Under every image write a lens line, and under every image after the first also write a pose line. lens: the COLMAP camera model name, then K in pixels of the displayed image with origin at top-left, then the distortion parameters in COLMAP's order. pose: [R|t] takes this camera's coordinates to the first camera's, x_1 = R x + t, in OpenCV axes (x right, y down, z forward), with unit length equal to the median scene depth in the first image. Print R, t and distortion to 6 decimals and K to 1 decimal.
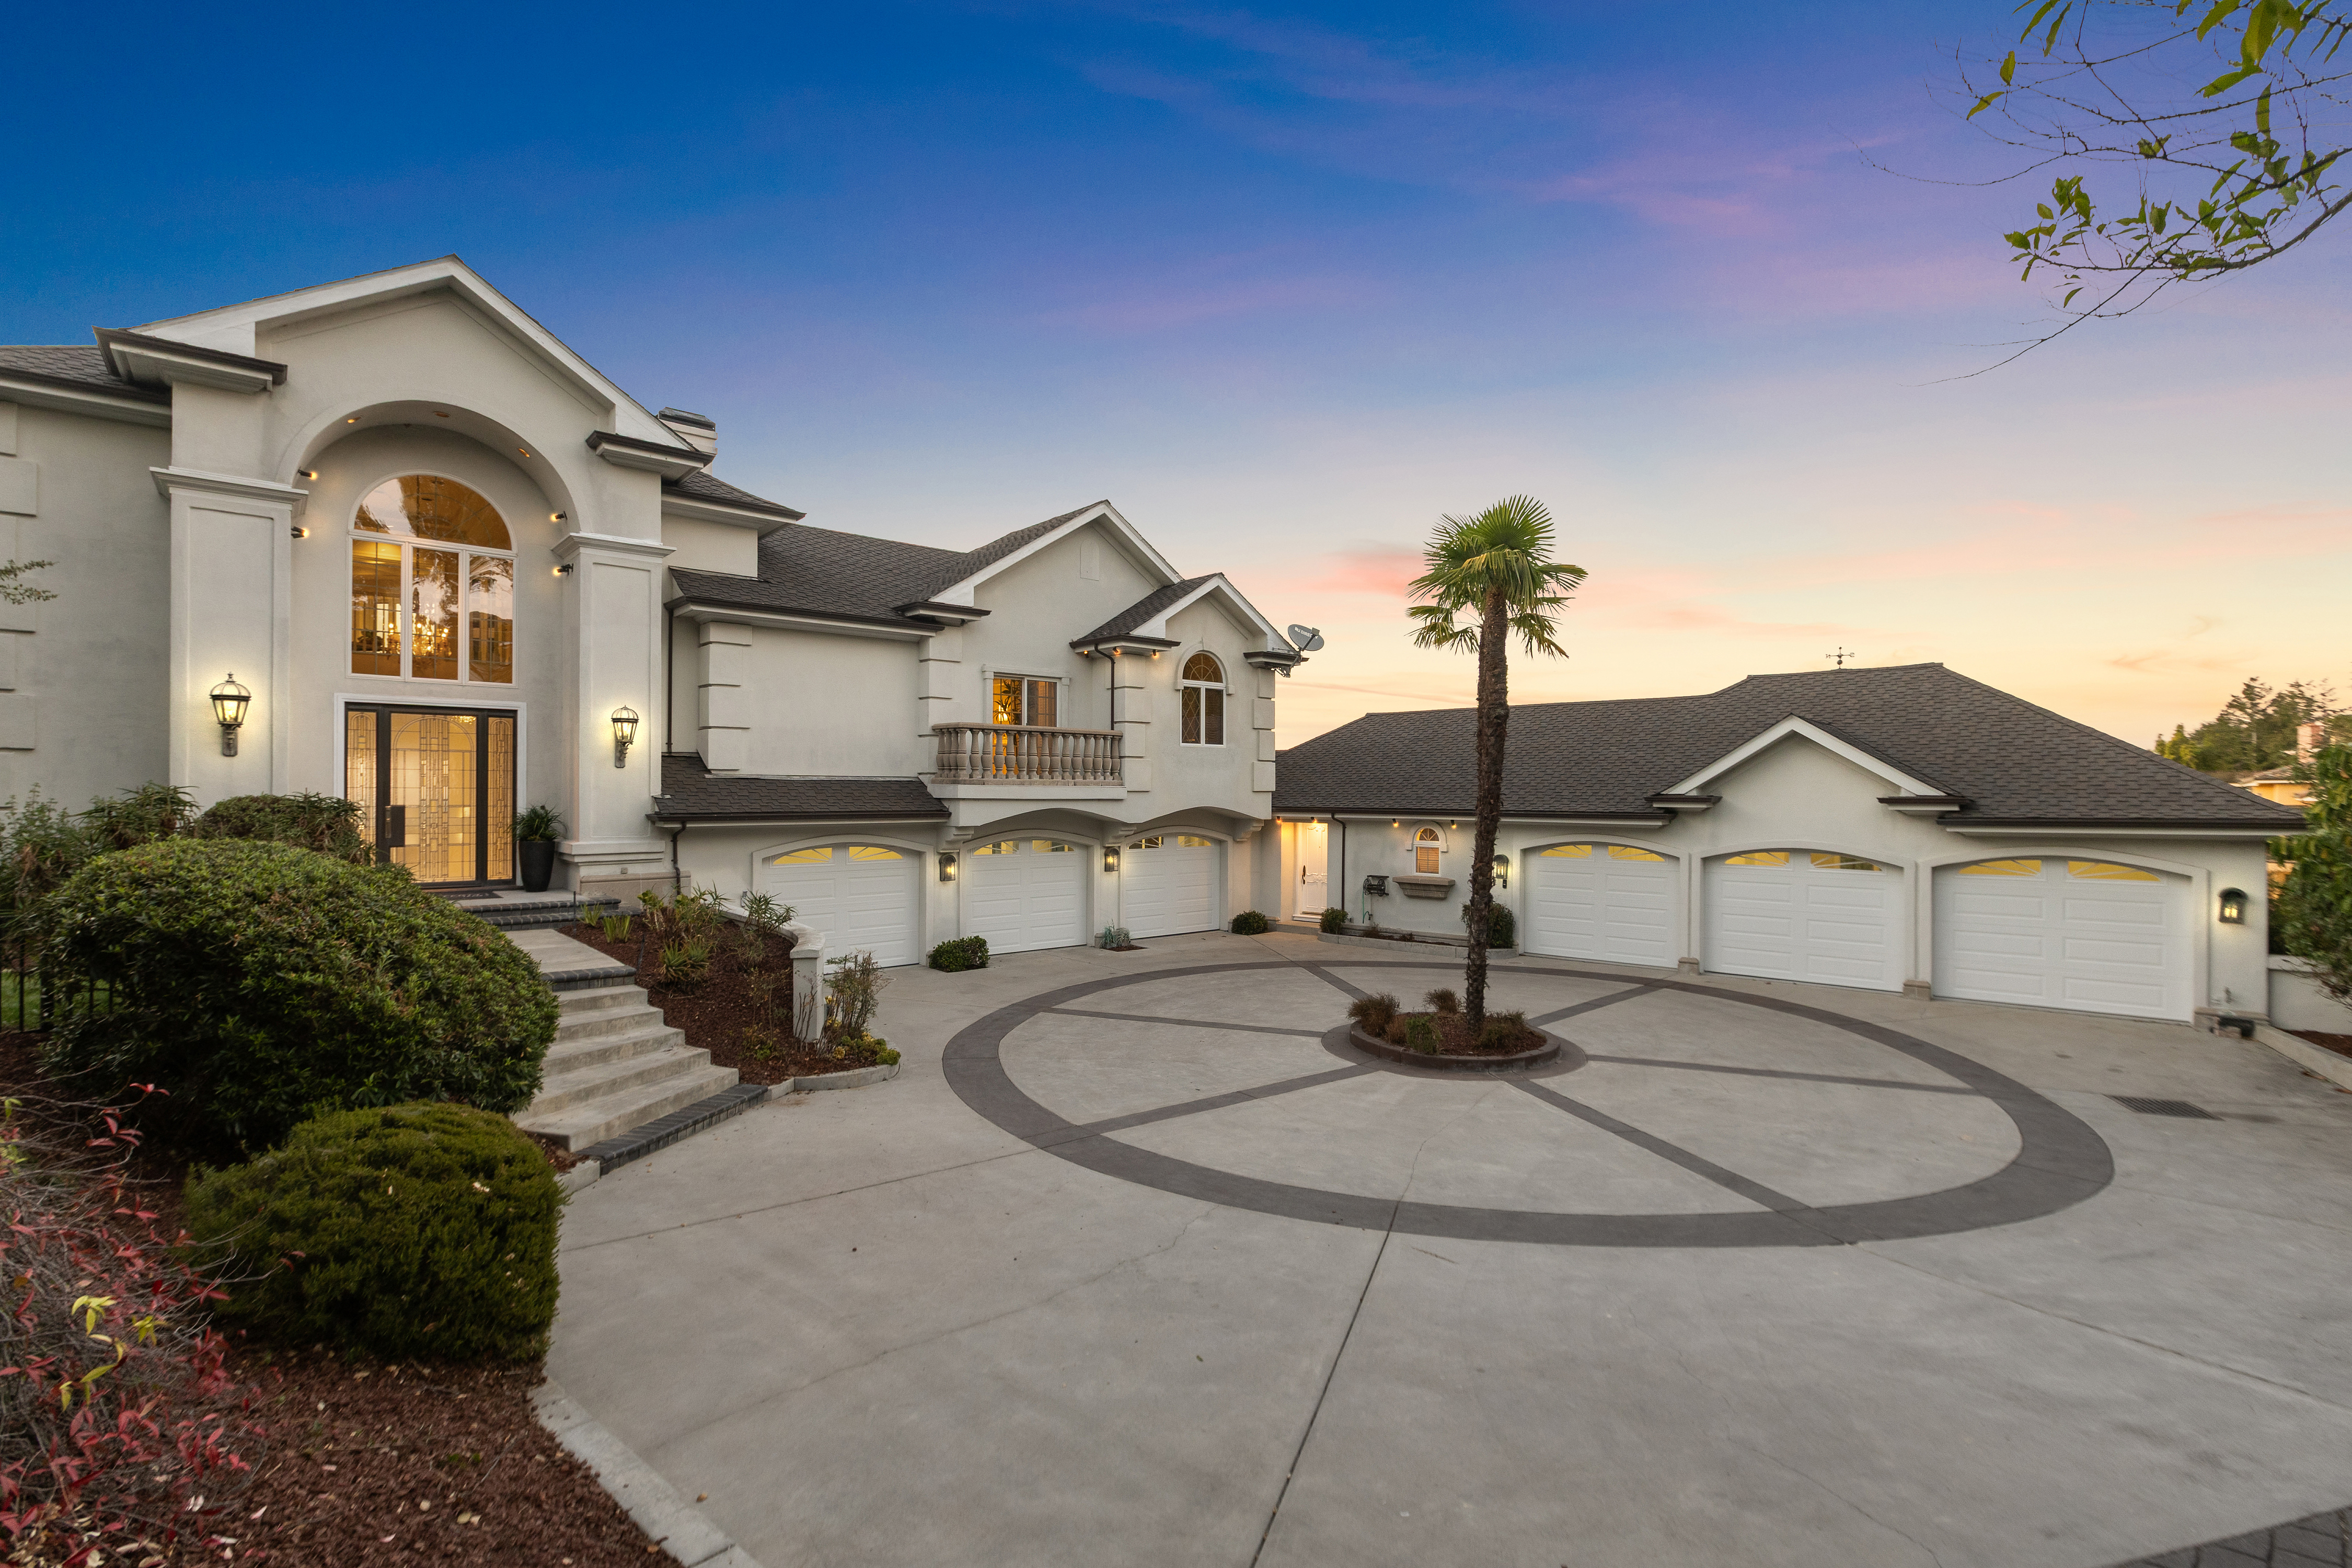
lens RADIAL K [[1038.5, 0, 1174.5], [0, 1038.5, 794.6], [0, 0, 1]] dist [-0.002170, -0.000792]
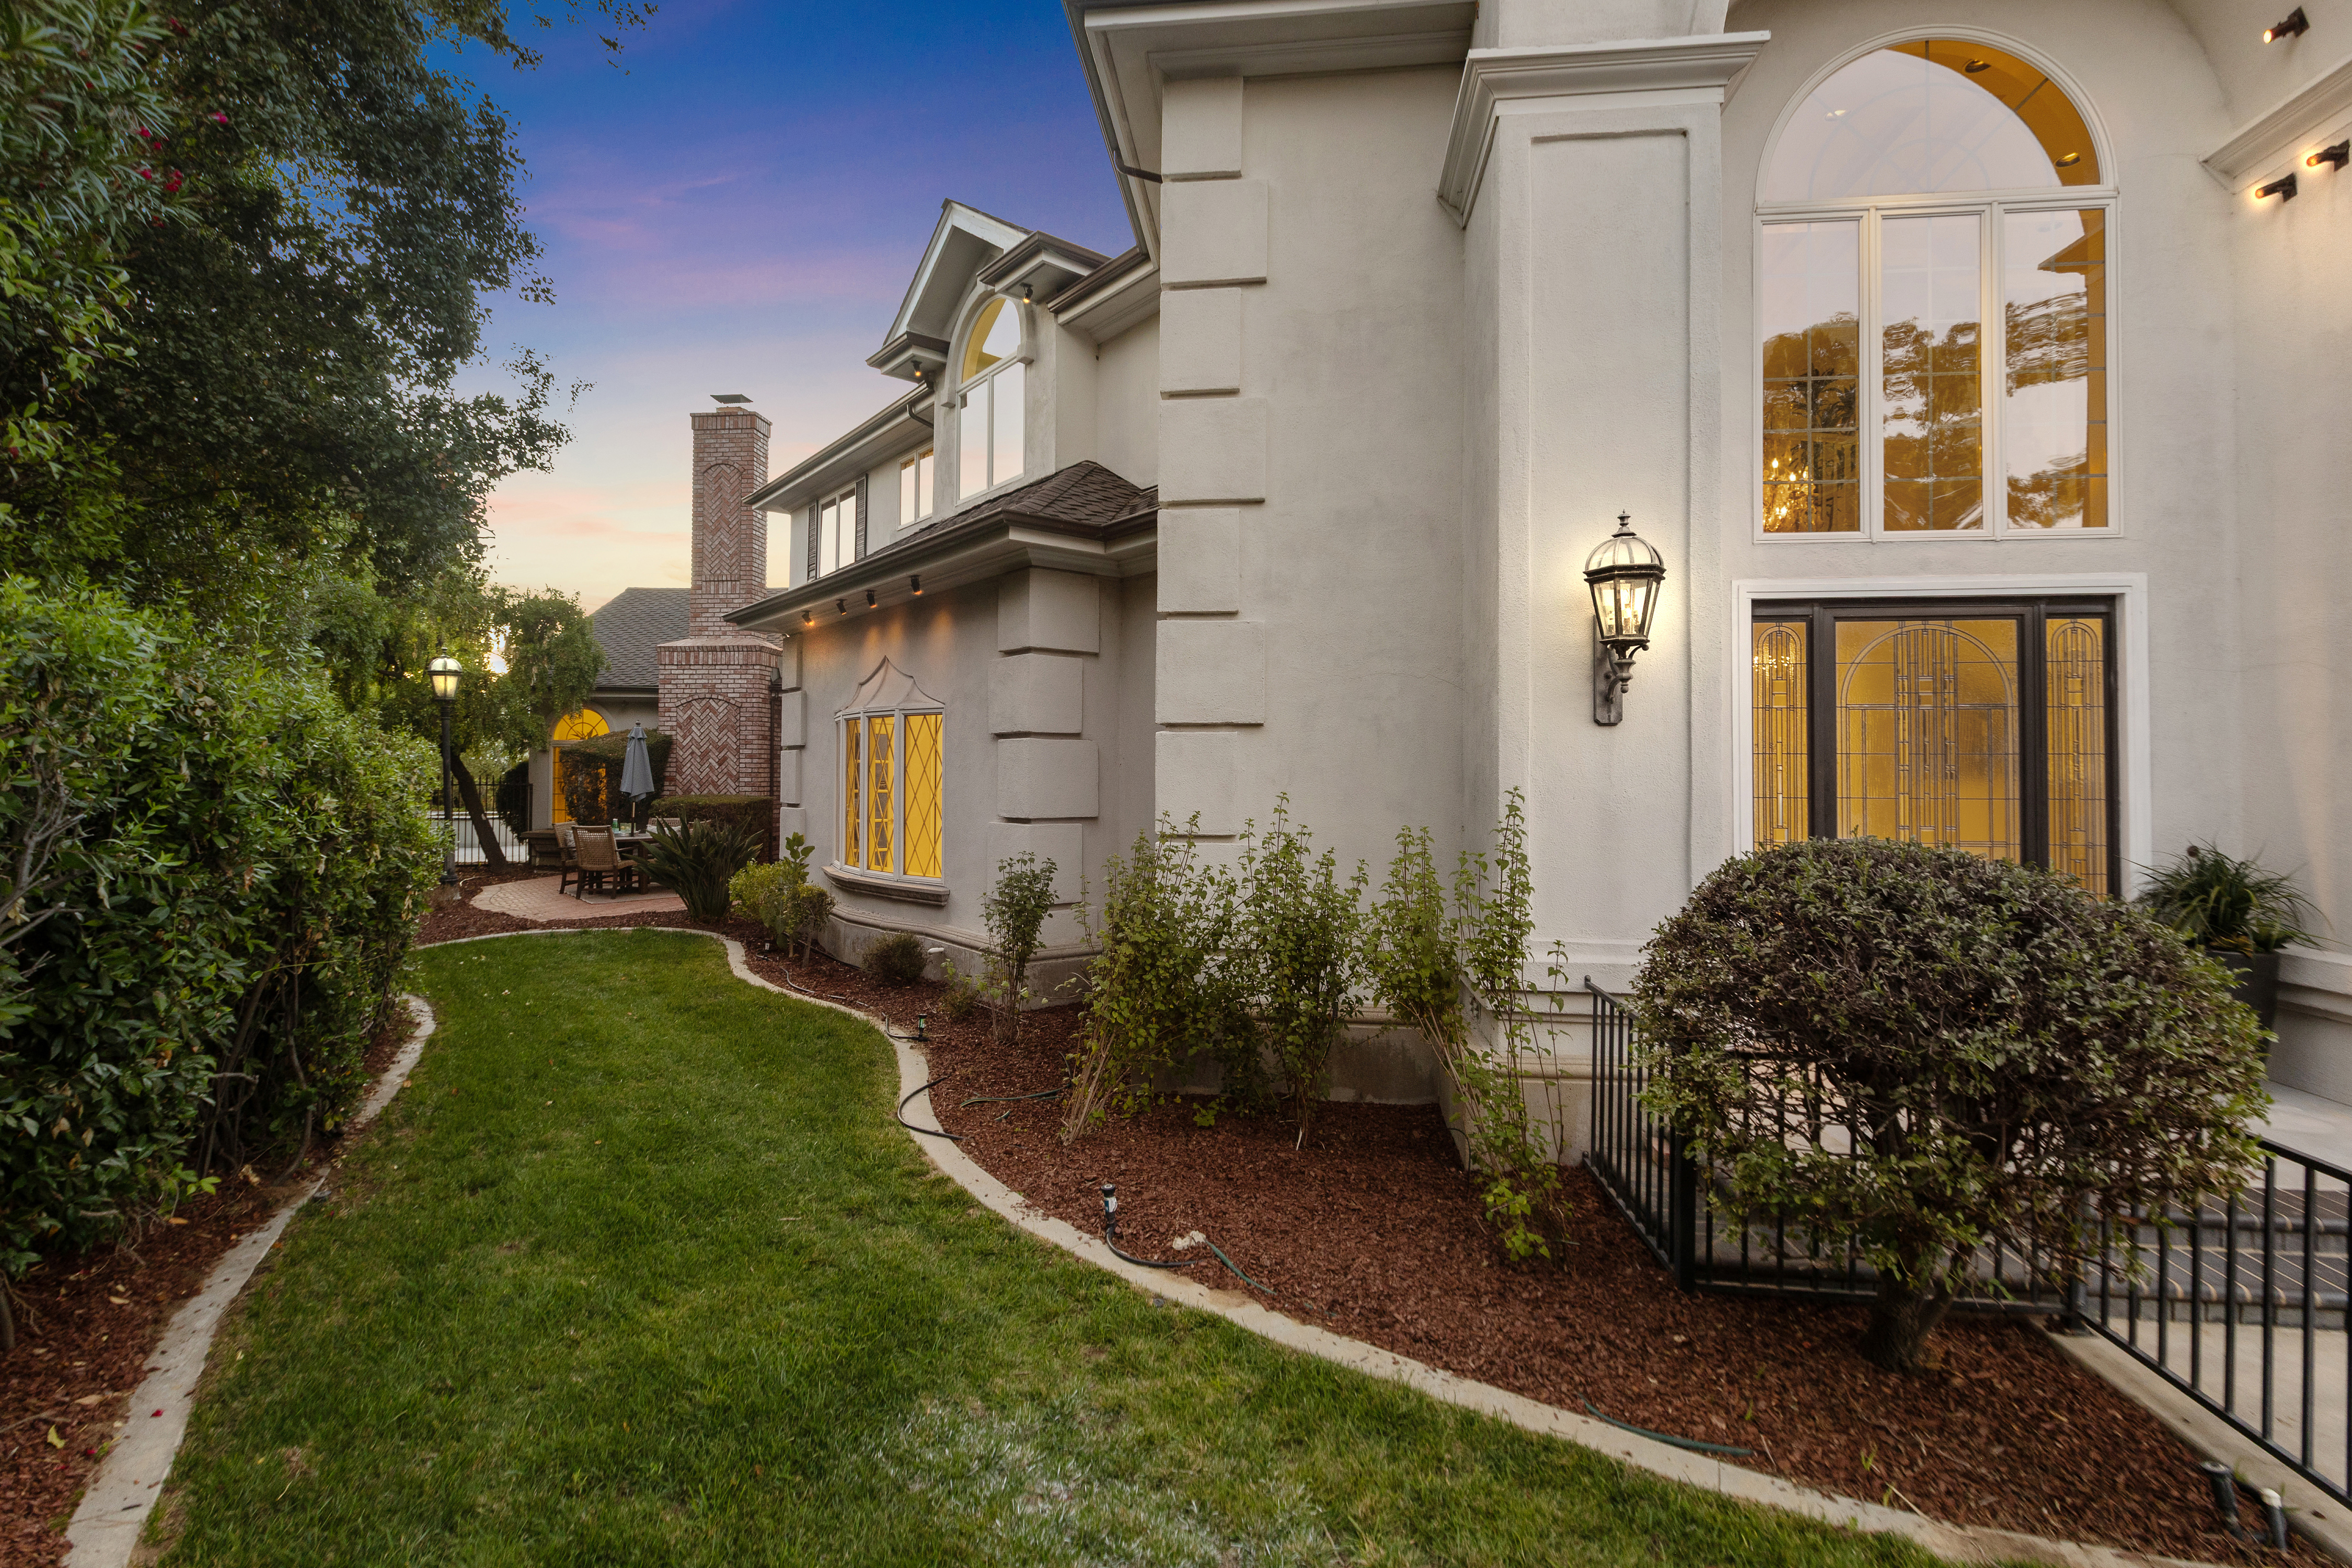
lens RADIAL K [[1038.5, 0, 1174.5], [0, 1038.5, 794.6], [0, 0, 1]] dist [-0.002170, -0.000792]
pose [[0.658702, 0.010575, -0.752330, -0.574223], [-0.001900, 0.999921, 0.012393, -0.011360], [0.752402, -0.006734, 0.658670, 0.482505]]
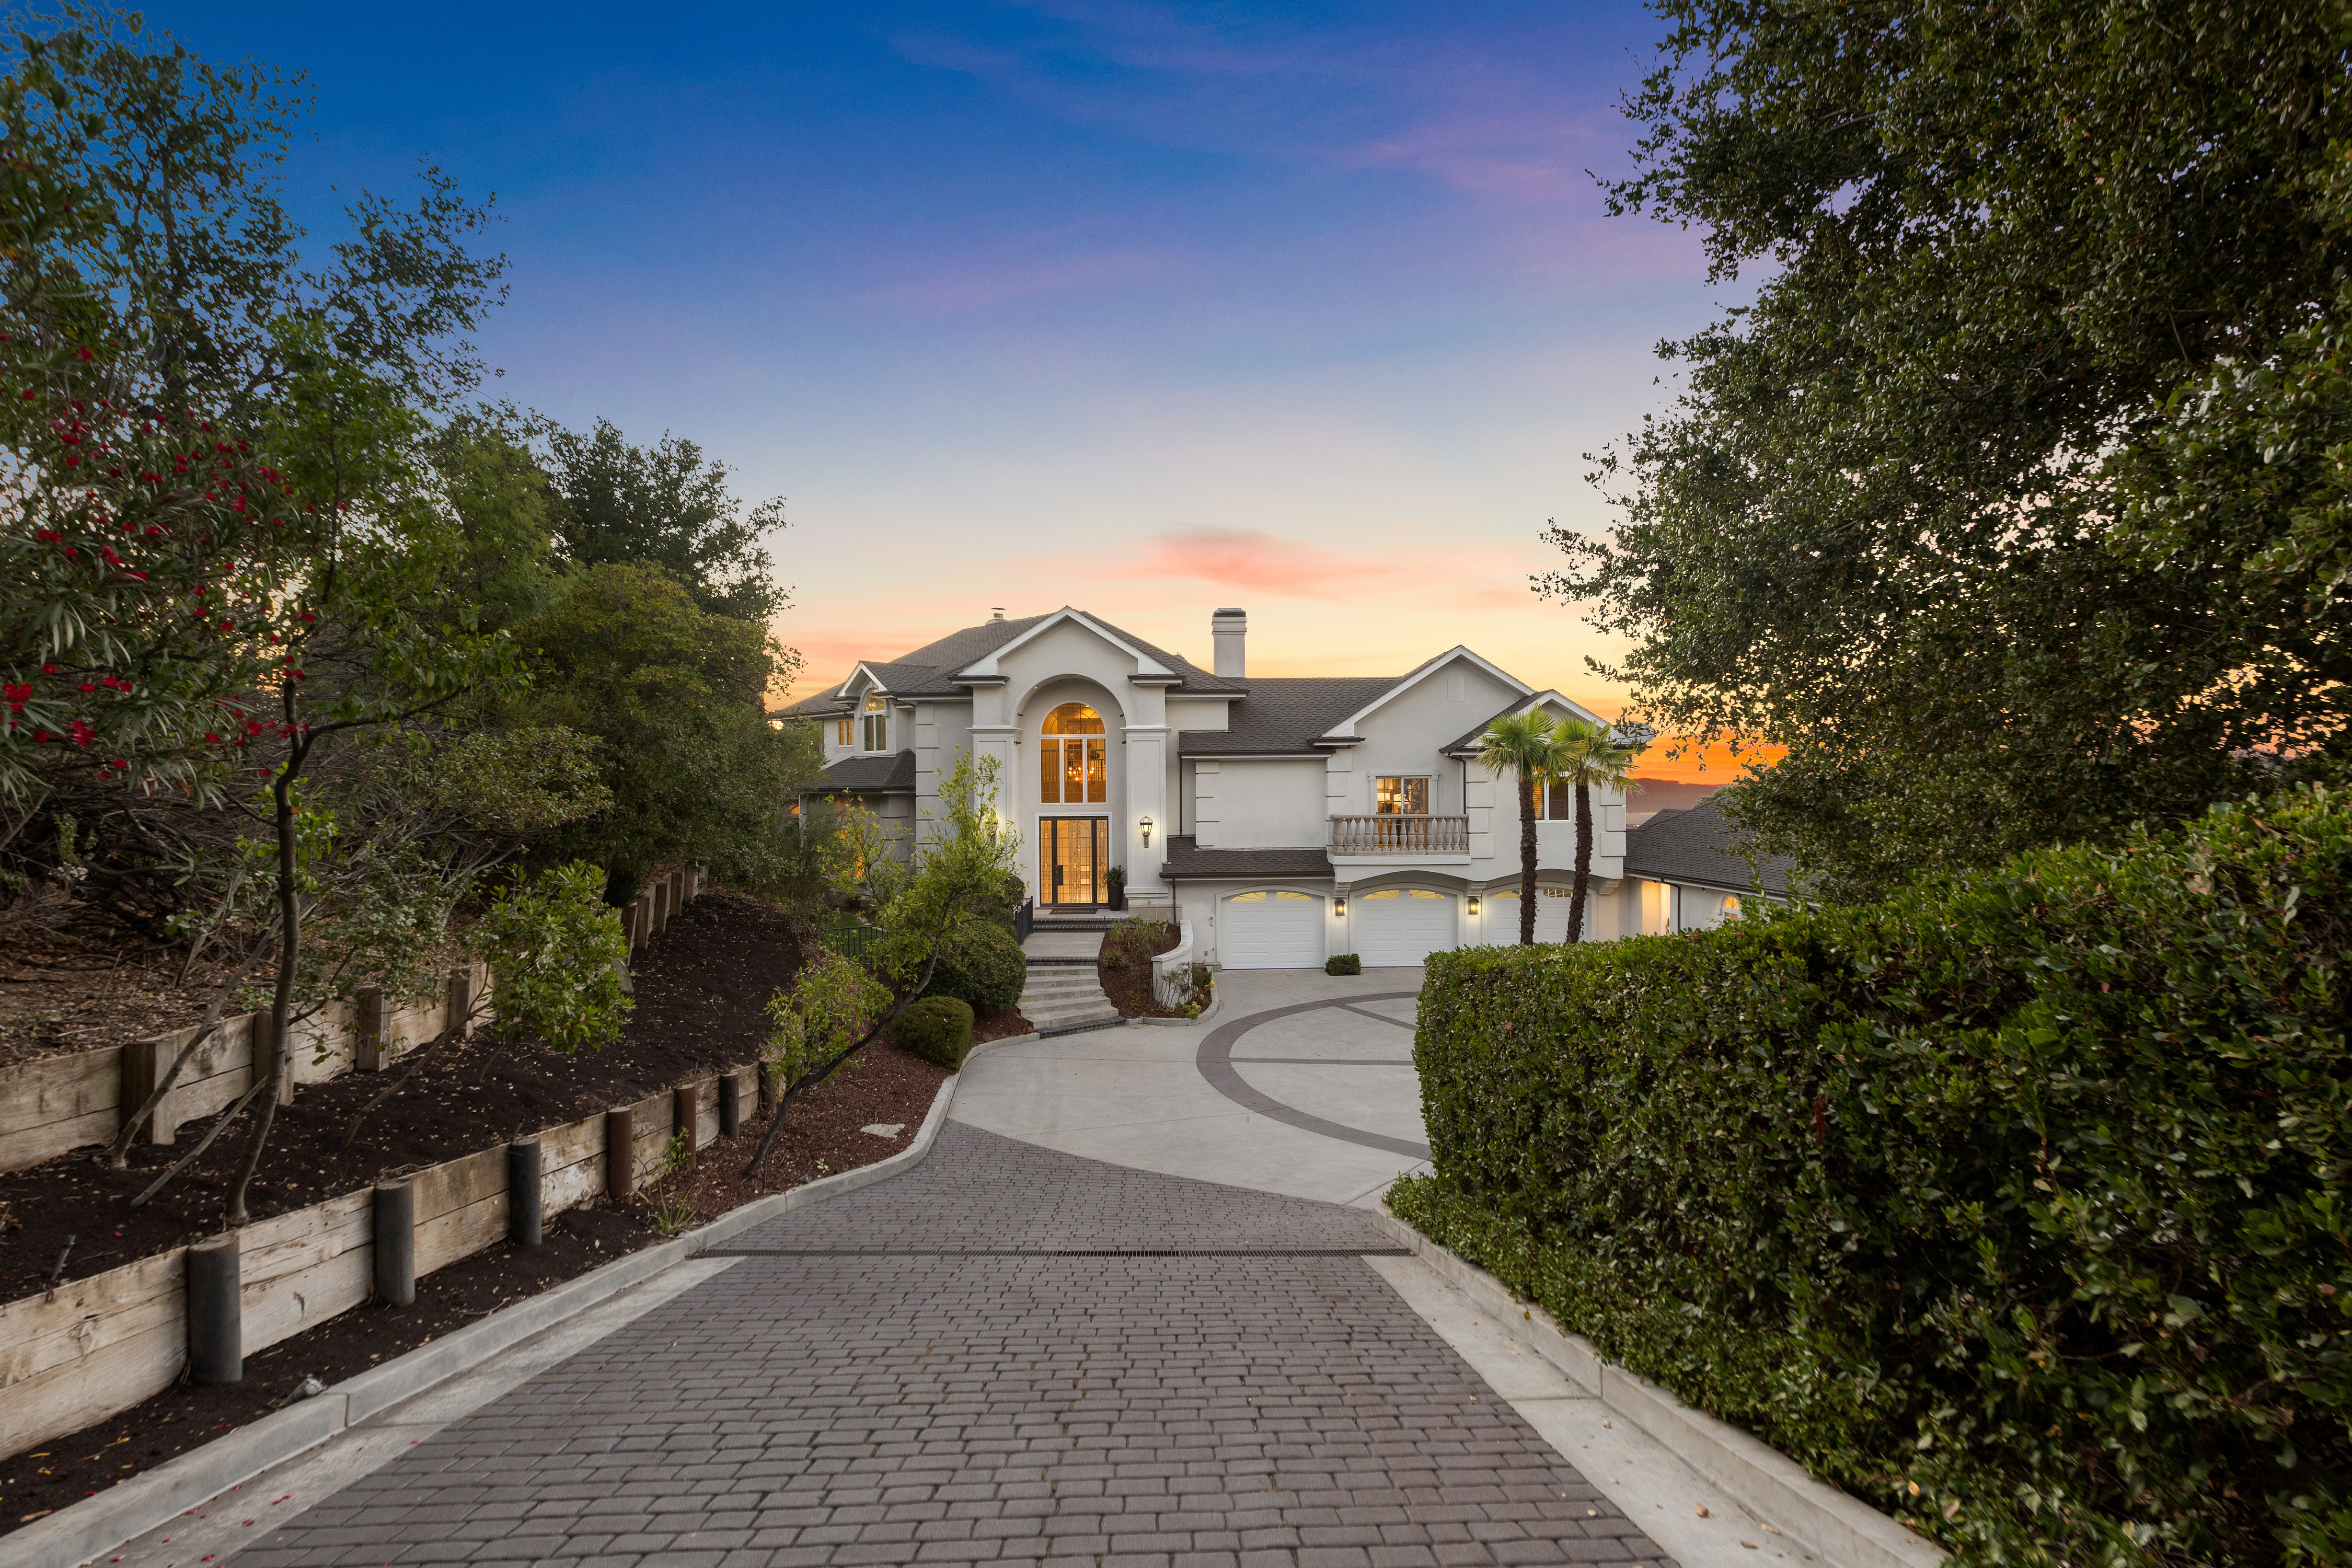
lens RADIAL K [[1038.5, 0, 1174.5], [0, 1038.5, 794.6], [0, 0, 1]] dist [-0.002170, -0.000792]
pose [[0.759169, -0.001941, -0.650890, 0.721678], [0.012273, 0.999860, 0.011333, -0.141588], [0.650777, -0.016592, 0.759087, -0.391102]]
